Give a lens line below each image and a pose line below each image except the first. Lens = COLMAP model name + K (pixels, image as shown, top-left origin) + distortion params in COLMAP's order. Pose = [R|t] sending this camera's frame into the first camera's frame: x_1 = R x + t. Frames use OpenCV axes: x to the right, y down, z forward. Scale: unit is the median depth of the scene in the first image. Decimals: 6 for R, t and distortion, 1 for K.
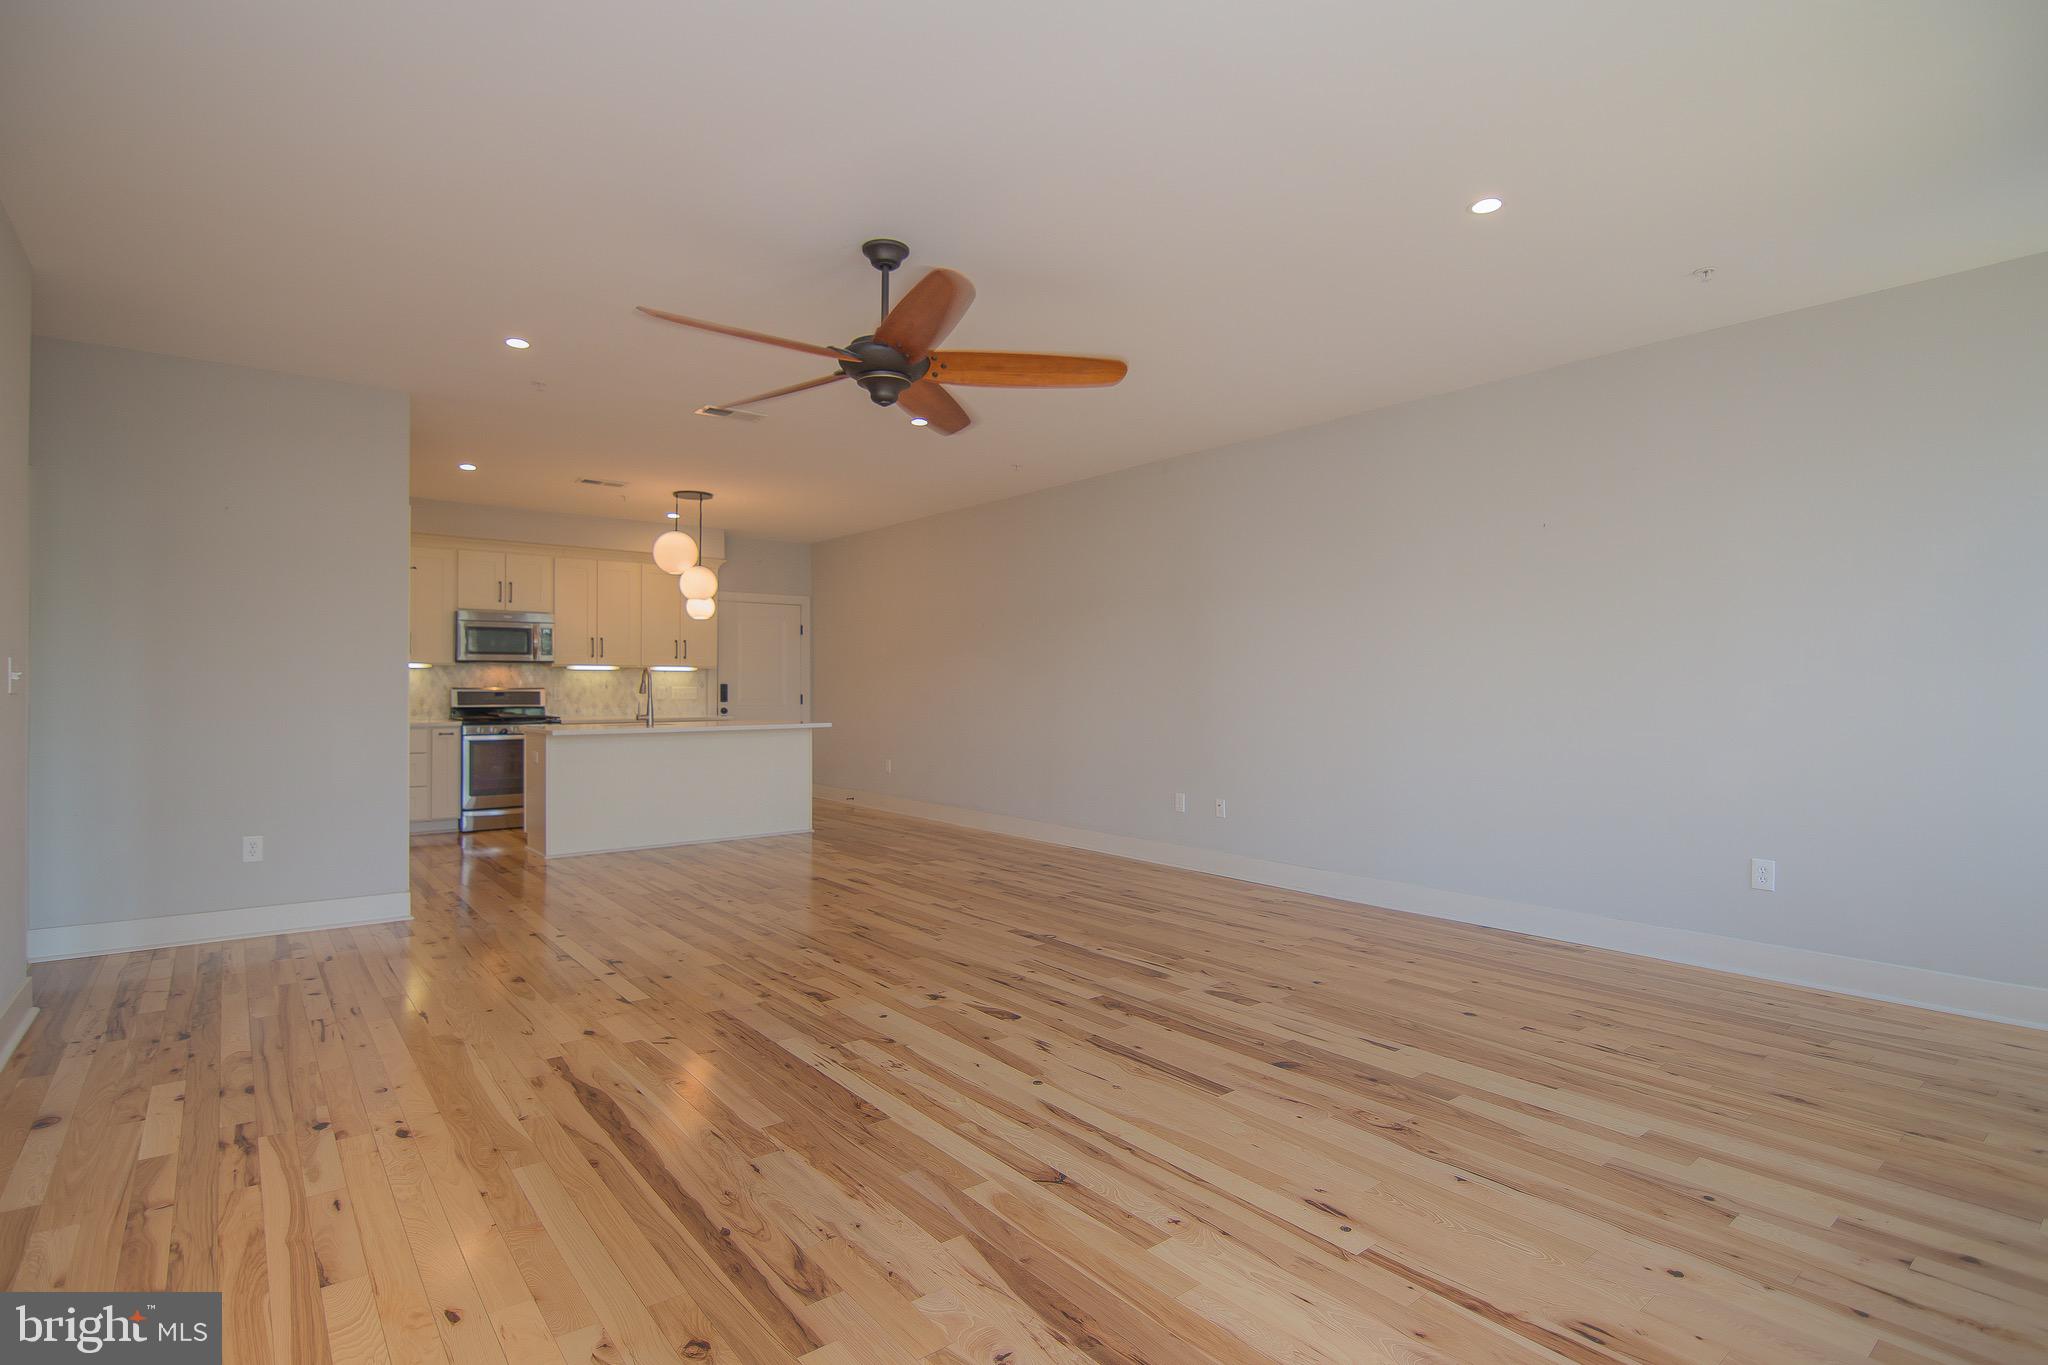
lens RADIAL K [[994.7, 0, 1007.4], [0, 994.7, 676.2], [0, 0, 1]] dist [0.000360, -0.012727]
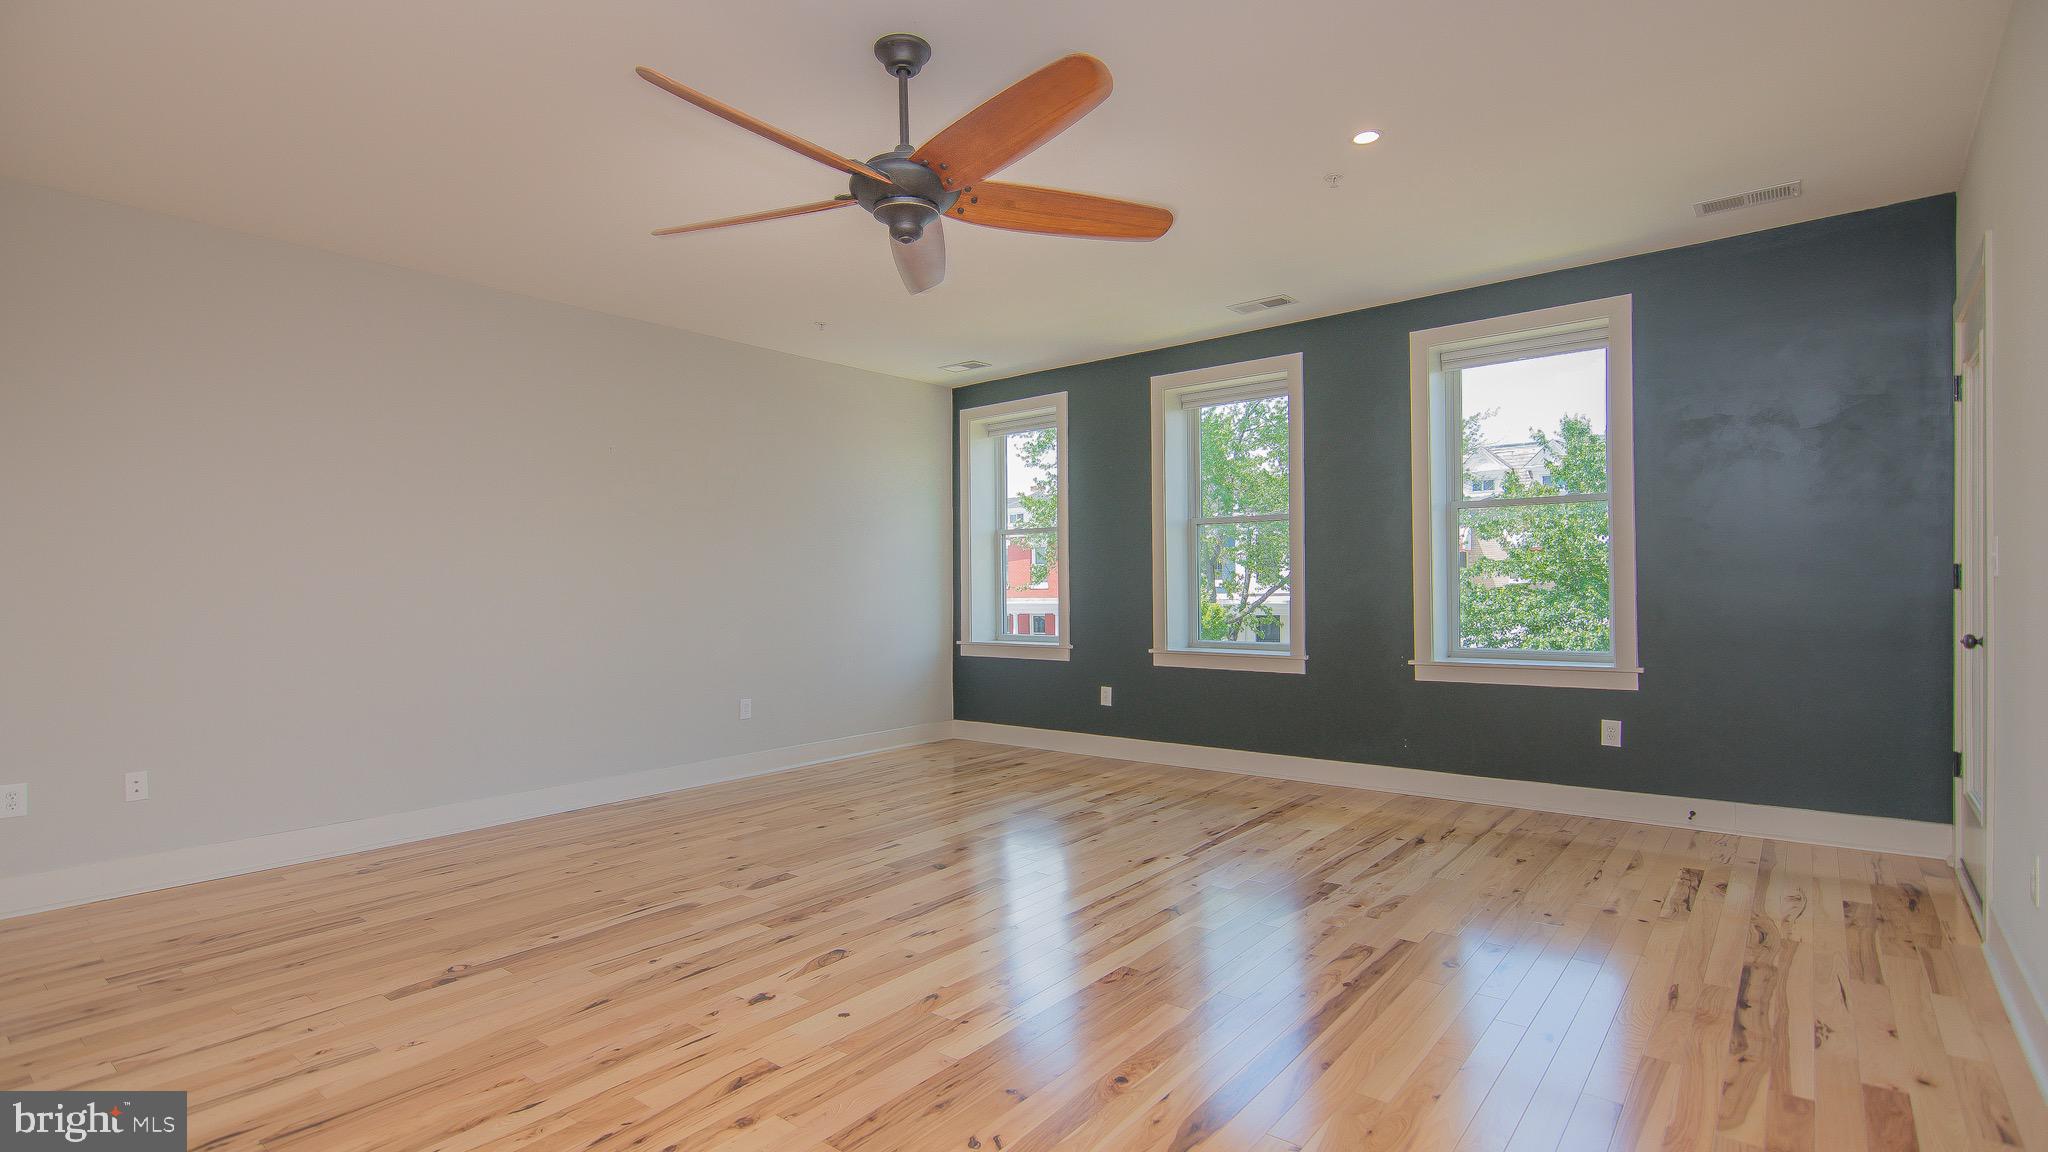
lens RADIAL K [[971.4, 0, 1013.0], [0, 971.4, 578.9], [0, 0, 1]] dist [0.006231, -0.000199]
pose [[-0.219614, 0.008048, 0.975554, -0.789041], [0.001419, 0.999968, -0.007930, 0.012699], [-0.975586, -0.000357, -0.219618, 0.927983]]
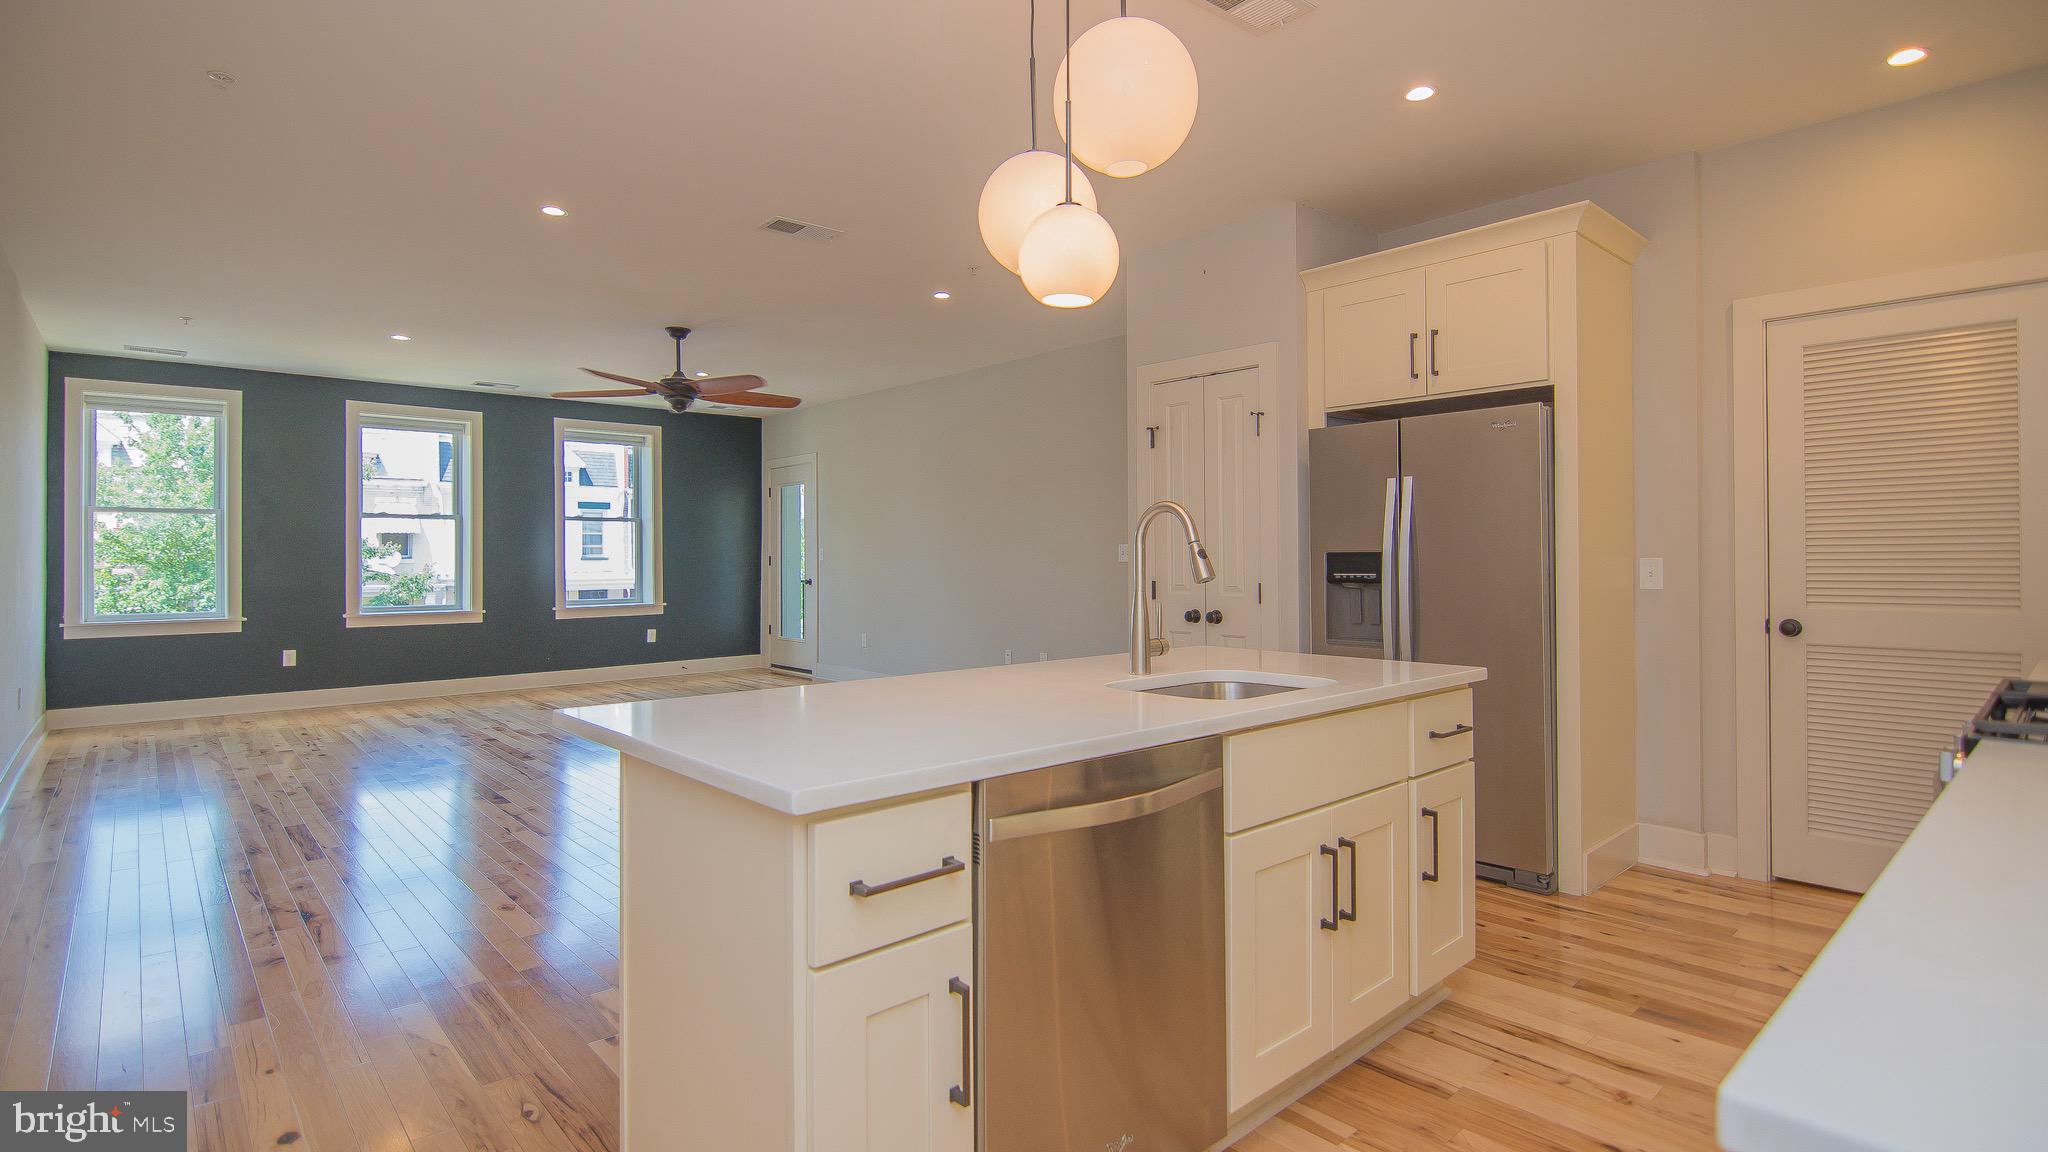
lens RADIAL K [[974.1, 0, 1009.1], [0, 974.1, 554.4], [0, 0, 1]] dist [0.000689, -0.001179]
pose [[-0.997934, 0.004463, -0.064095, -0.535937], [0.005263, 0.999910, -0.012316, 0.021931], [0.064034, -0.012628, -0.997868, 2.450932]]
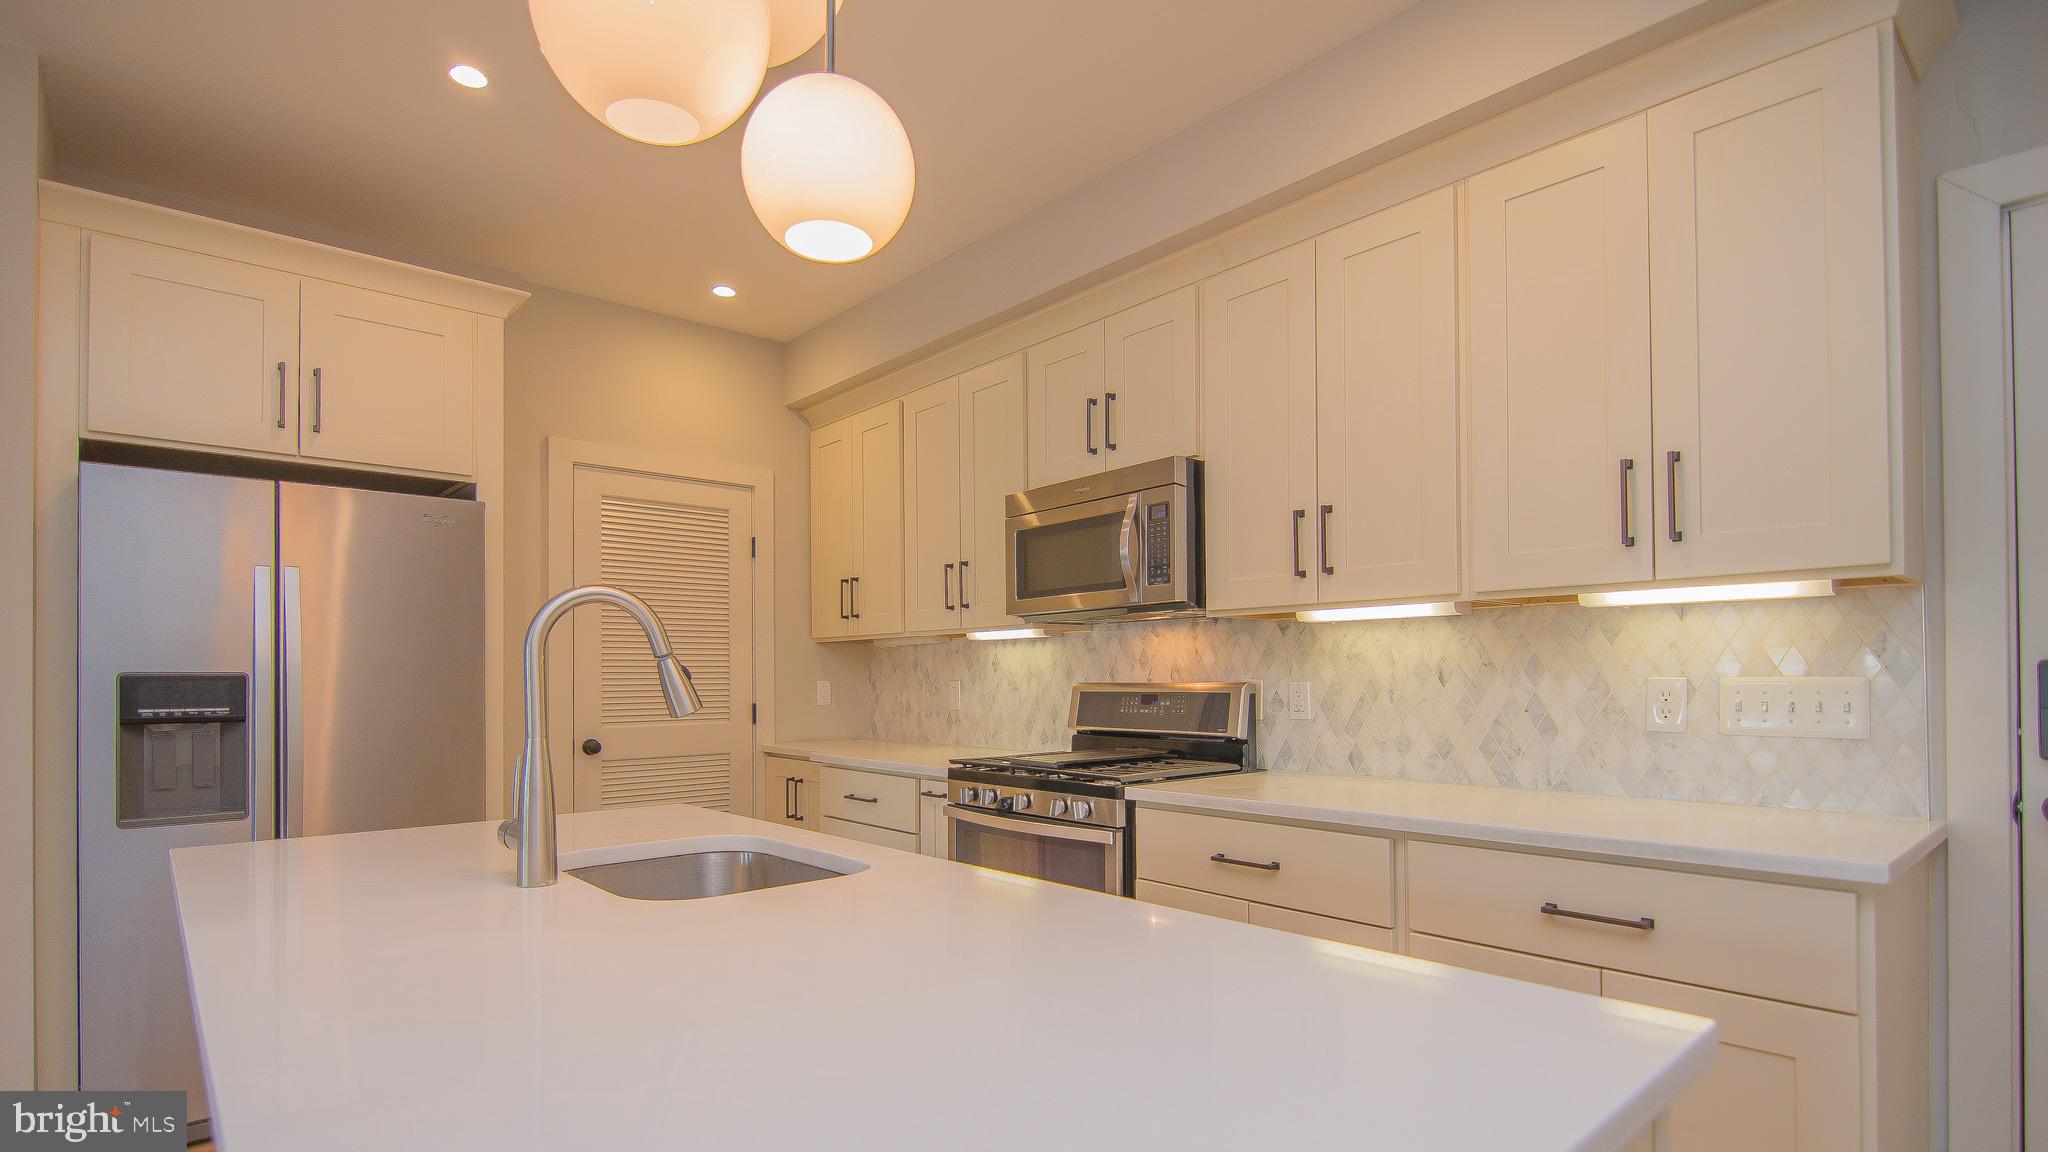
lens RADIAL K [[981.7, 0, 1014.9], [0, 981.7, 669.5], [0, 0, 1]] dist [-0.004280, -0.001005]
pose [[0.052659, -0.010992, -0.998552, -0.300765], [0.015257, 0.999832, -0.010202, 0.020703], [0.998496, -0.014698, 0.052818, 1.996283]]
